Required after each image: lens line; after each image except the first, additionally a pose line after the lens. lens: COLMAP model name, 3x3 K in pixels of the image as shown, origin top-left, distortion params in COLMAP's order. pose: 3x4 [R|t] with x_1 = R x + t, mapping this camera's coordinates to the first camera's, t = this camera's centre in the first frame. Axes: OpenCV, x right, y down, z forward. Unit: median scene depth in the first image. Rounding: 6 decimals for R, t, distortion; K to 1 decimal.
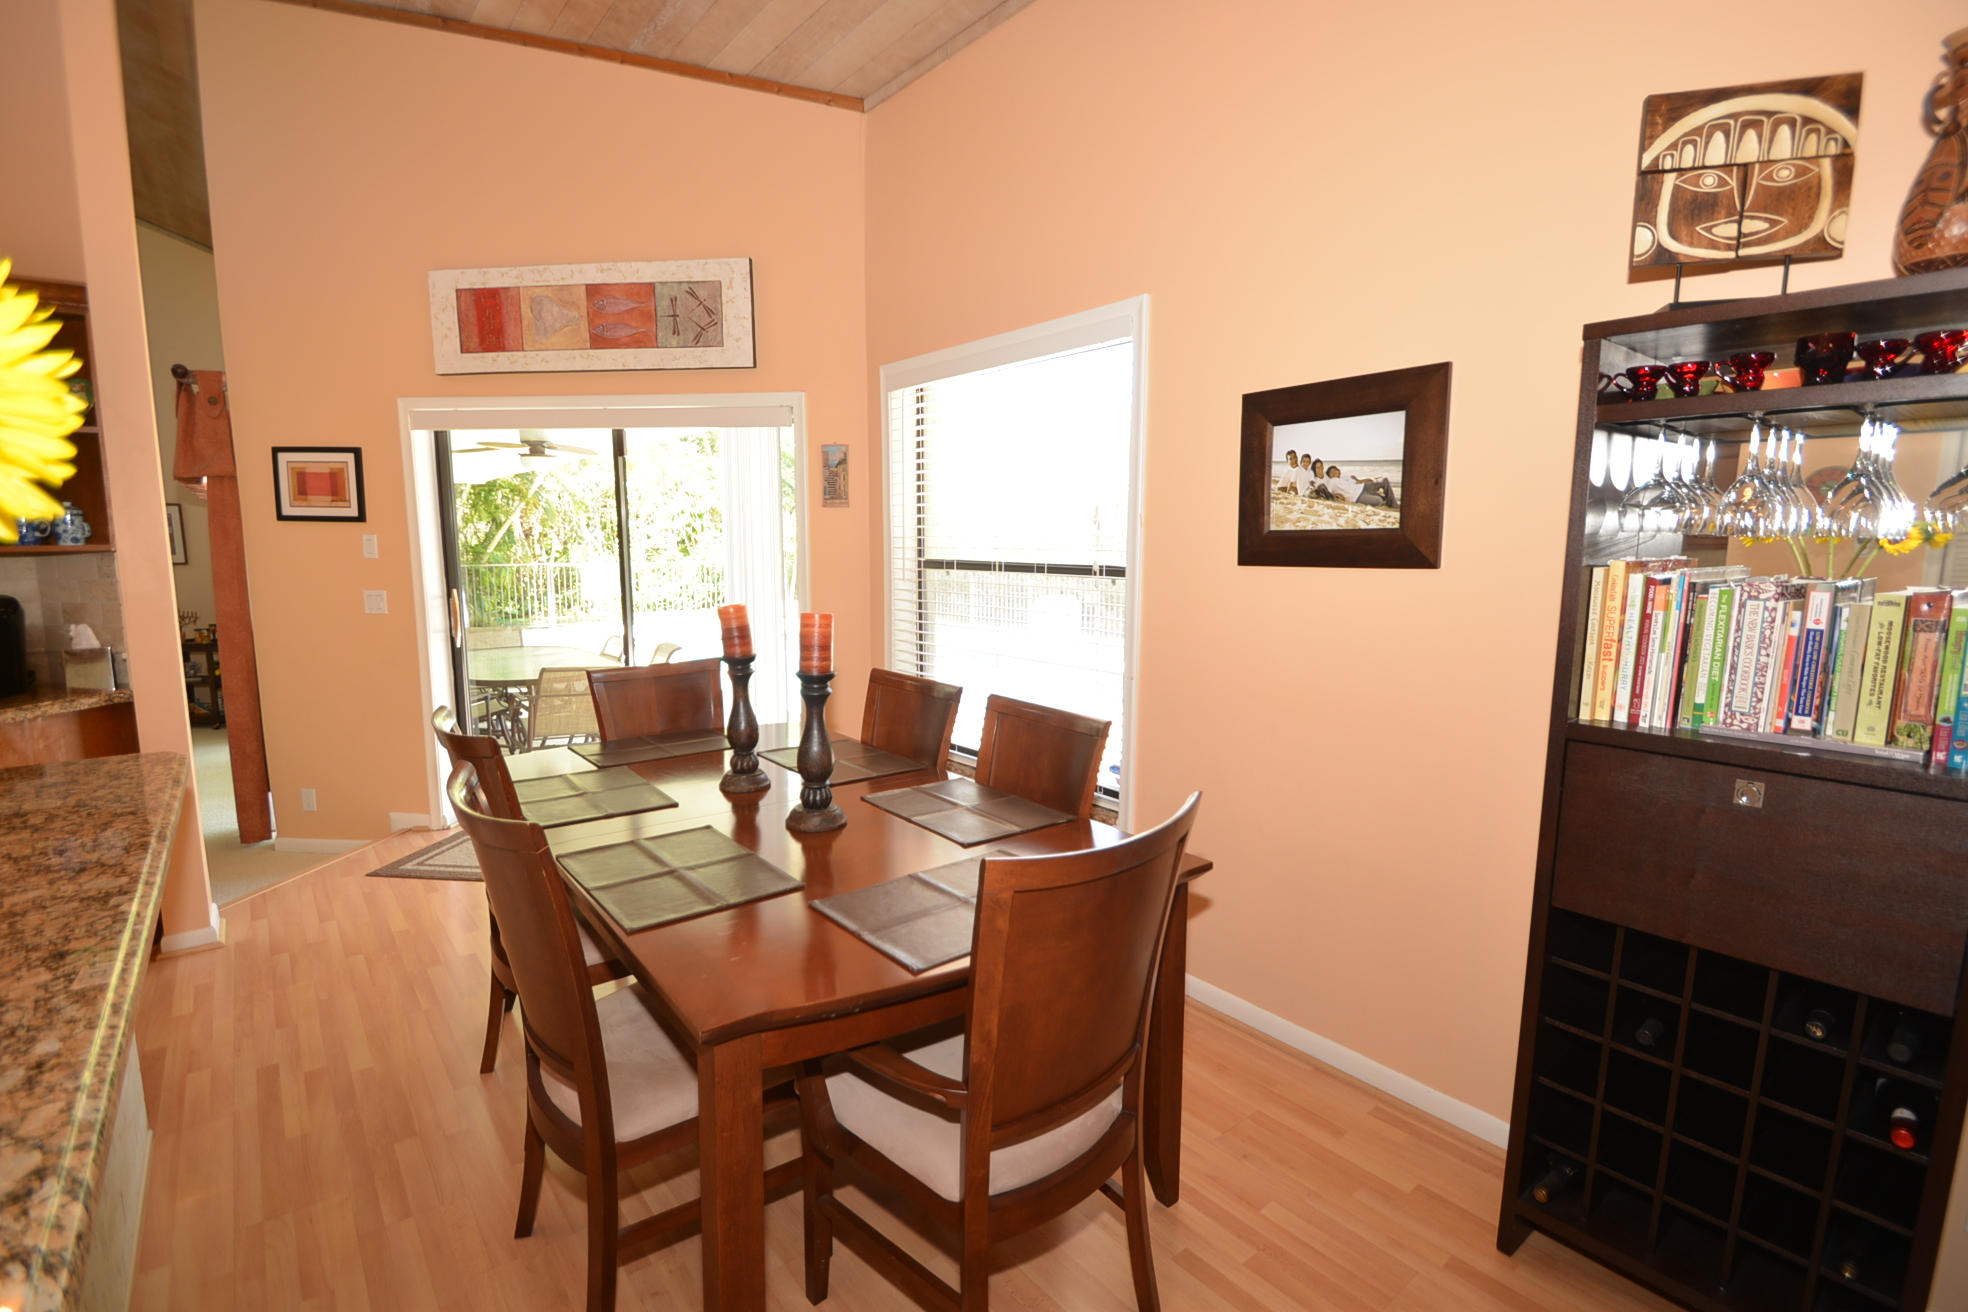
lens RADIAL K [[890.6, 0, 955.6], [0, 890.6, 665.7], [0, 0, 1]] dist [0.002051, -0.010703]
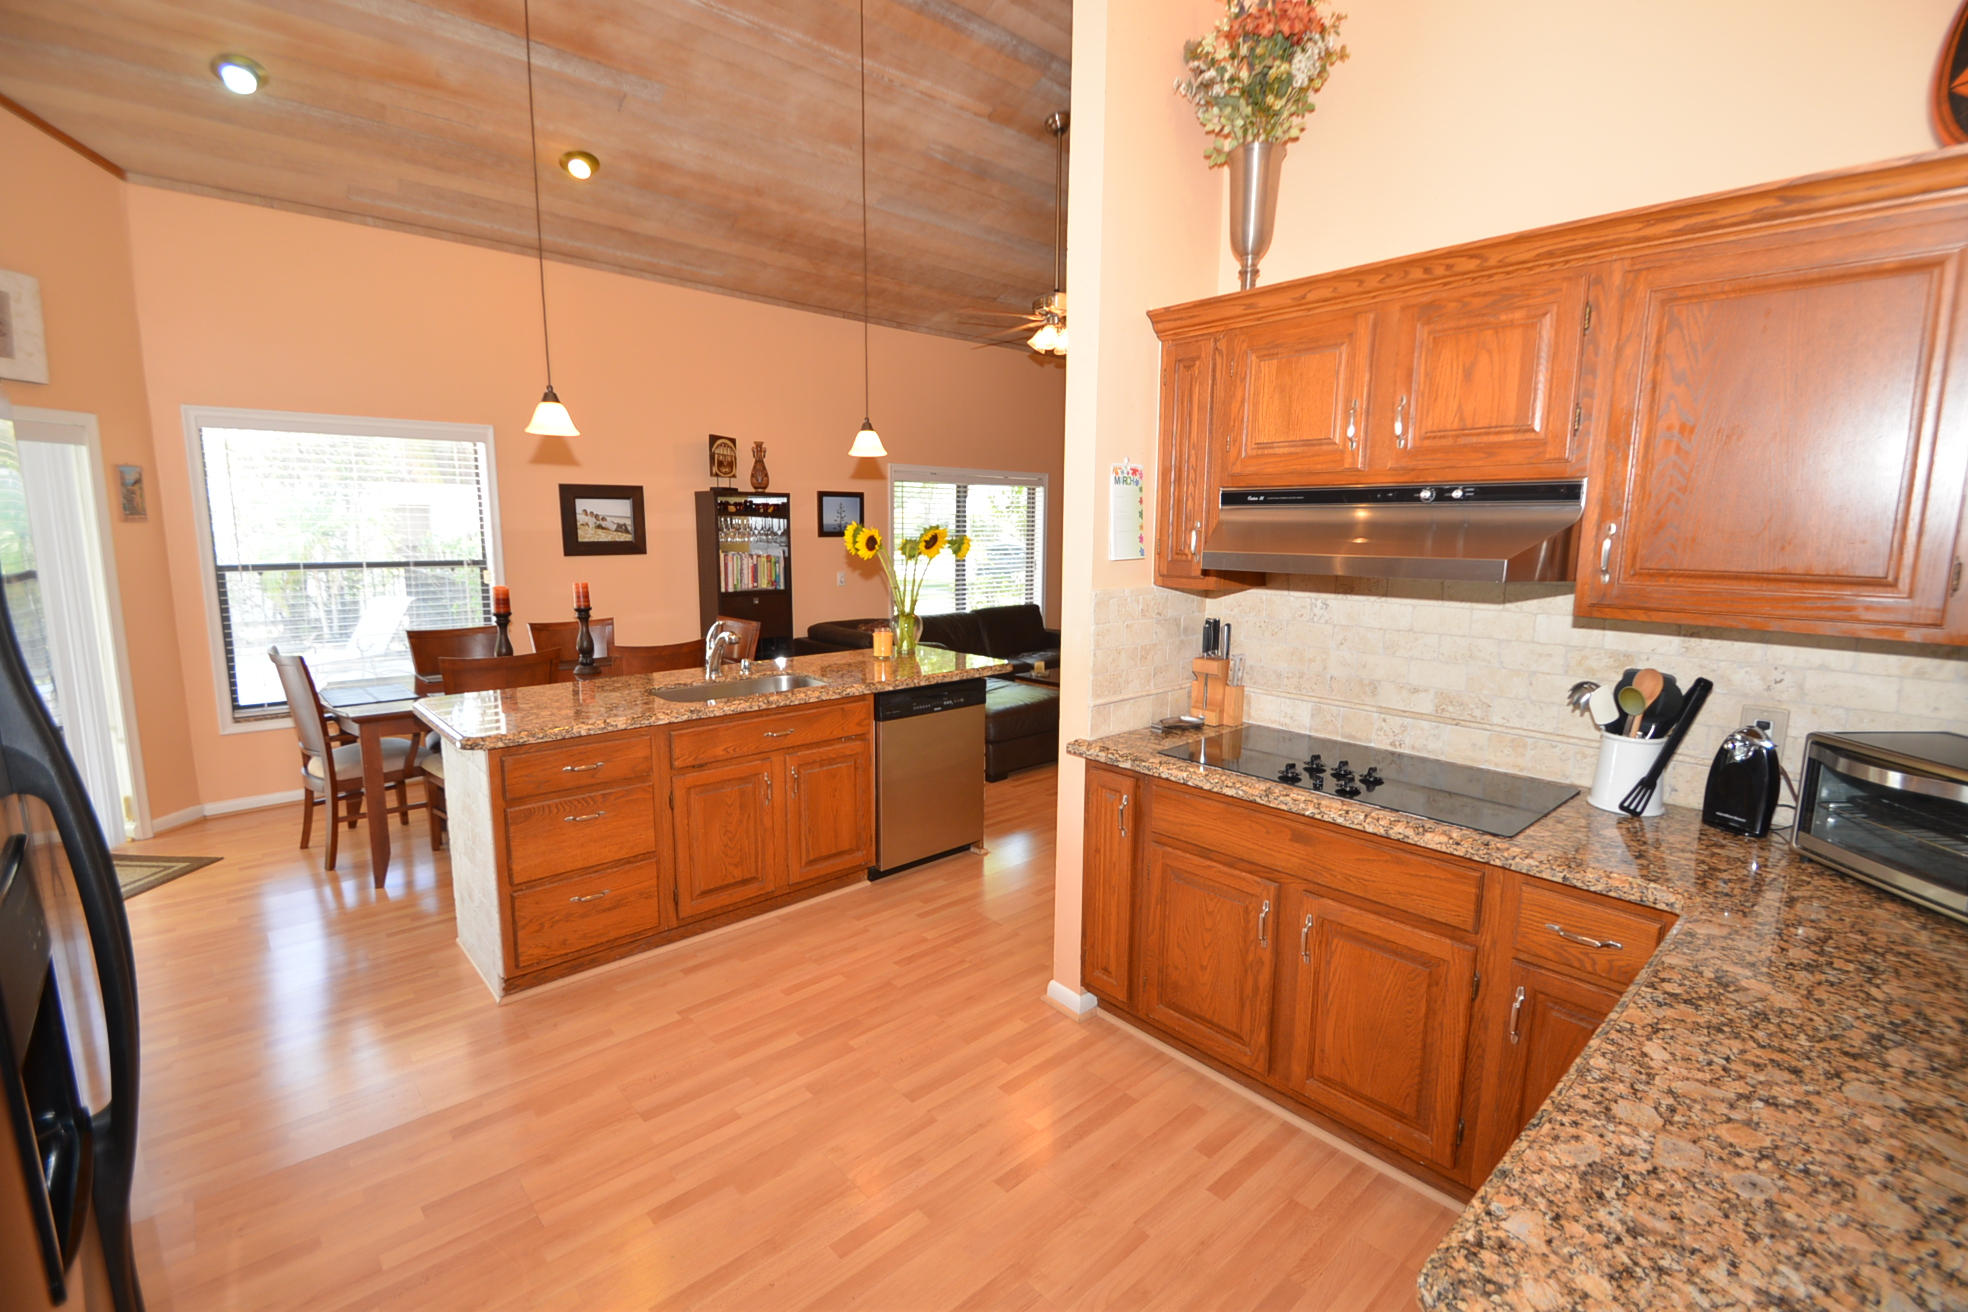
lens RADIAL K [[865.6, 0, 966.8], [0, 865.6, 662.5], [0, 0, 1]] dist [0.015985, -0.018409]
pose [[-0.055675, -0.159631, 0.985605, -2.116914], [0.134237, 0.976978, 0.165817, -0.080230], [-0.989384, 0.141537, -0.032965, 0.077292]]
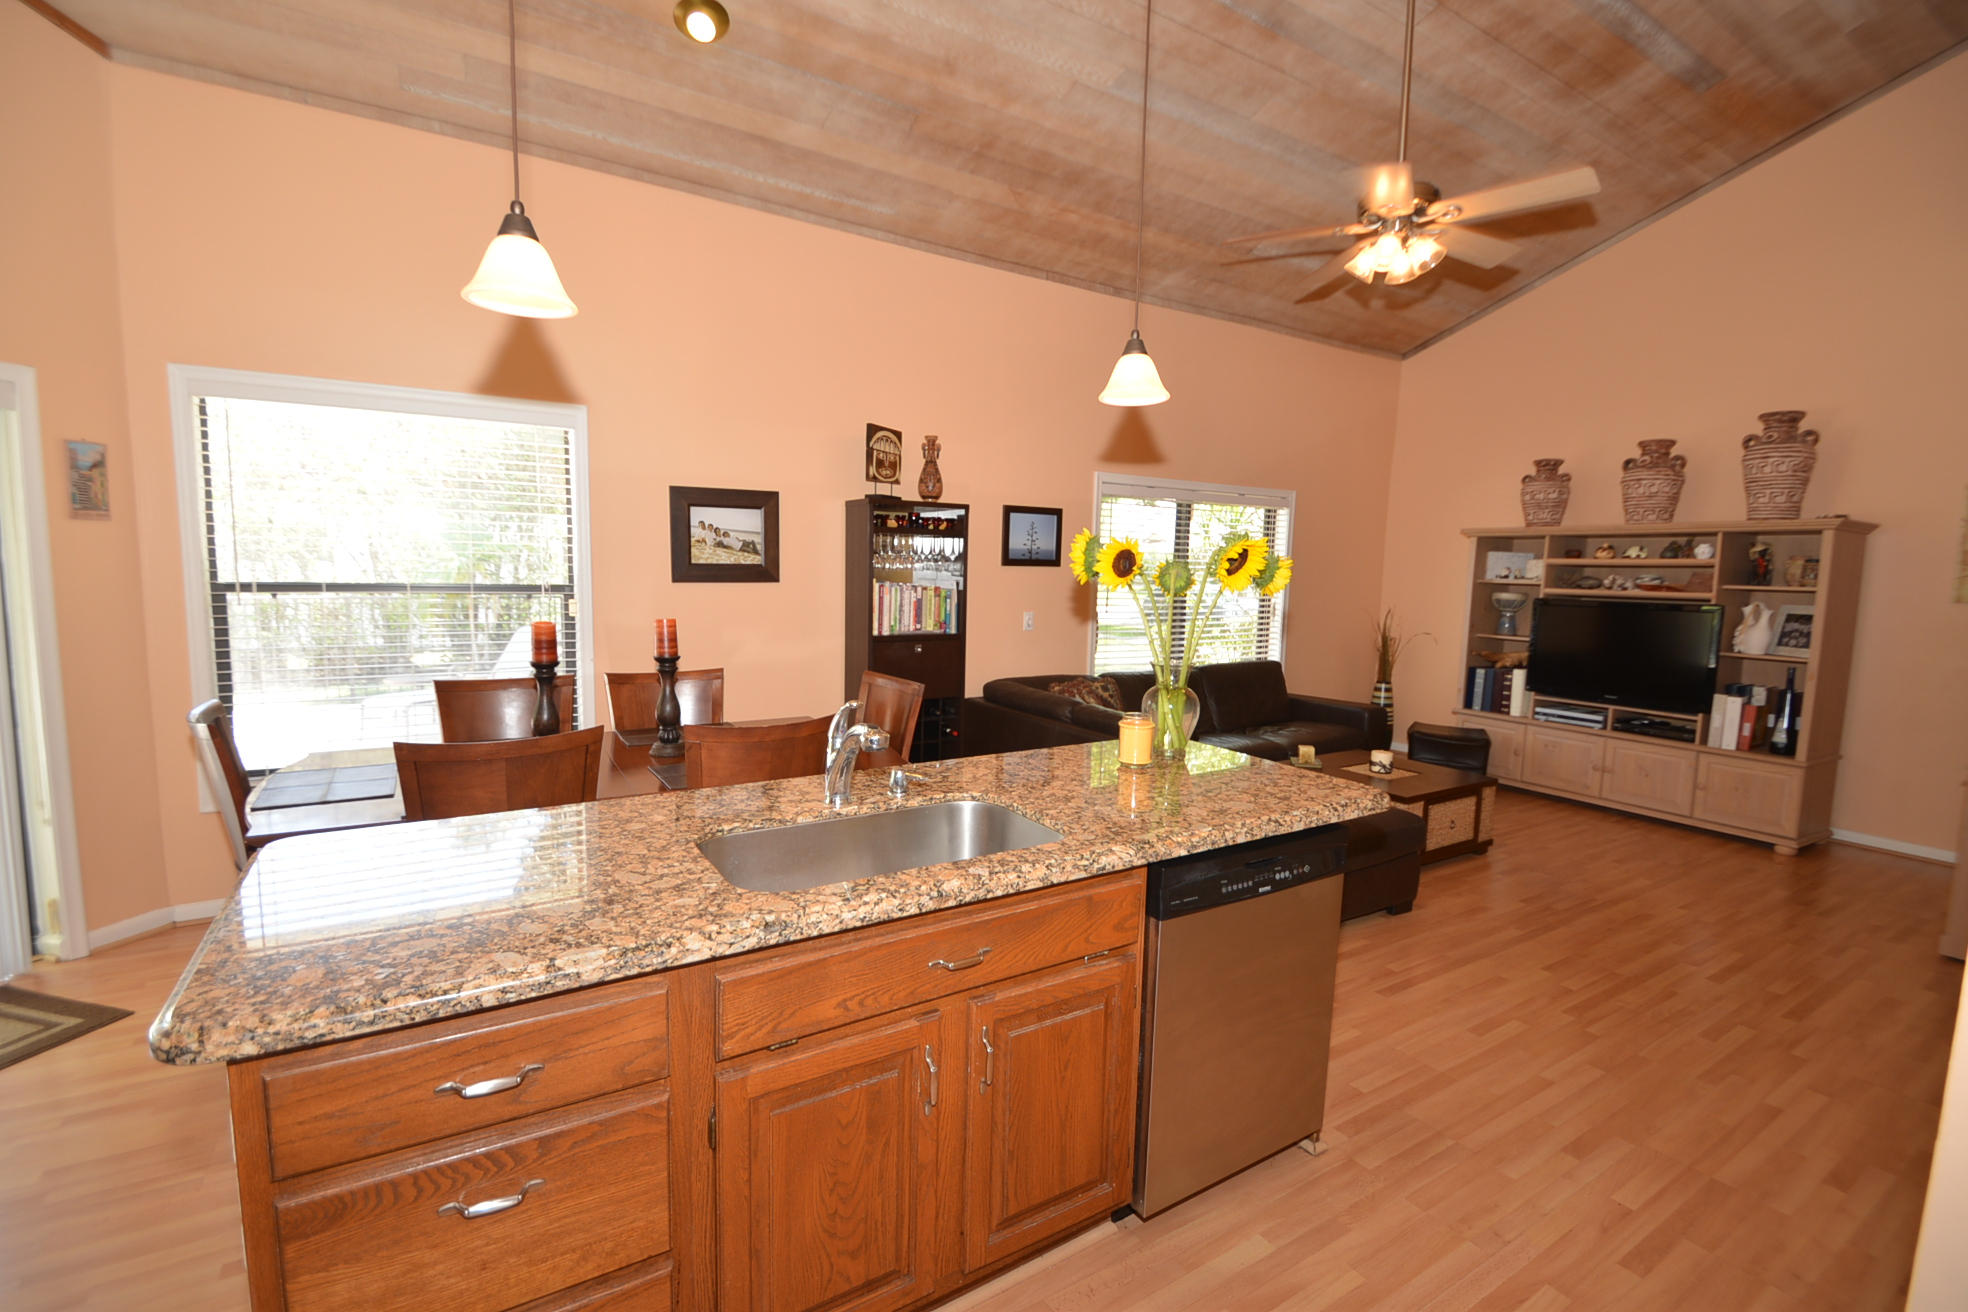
lens RADIAL K [[856.8, 0, 967.0], [0, 856.8, 661.5], [0, 0, 1]] dist [0.016961, -0.015838]
pose [[0.123939, -0.110695, 0.986096, -1.344904], [0.119311, 0.988211, 0.095937, -0.055246], [-0.985091, 0.105762, 0.135685, 0.231276]]
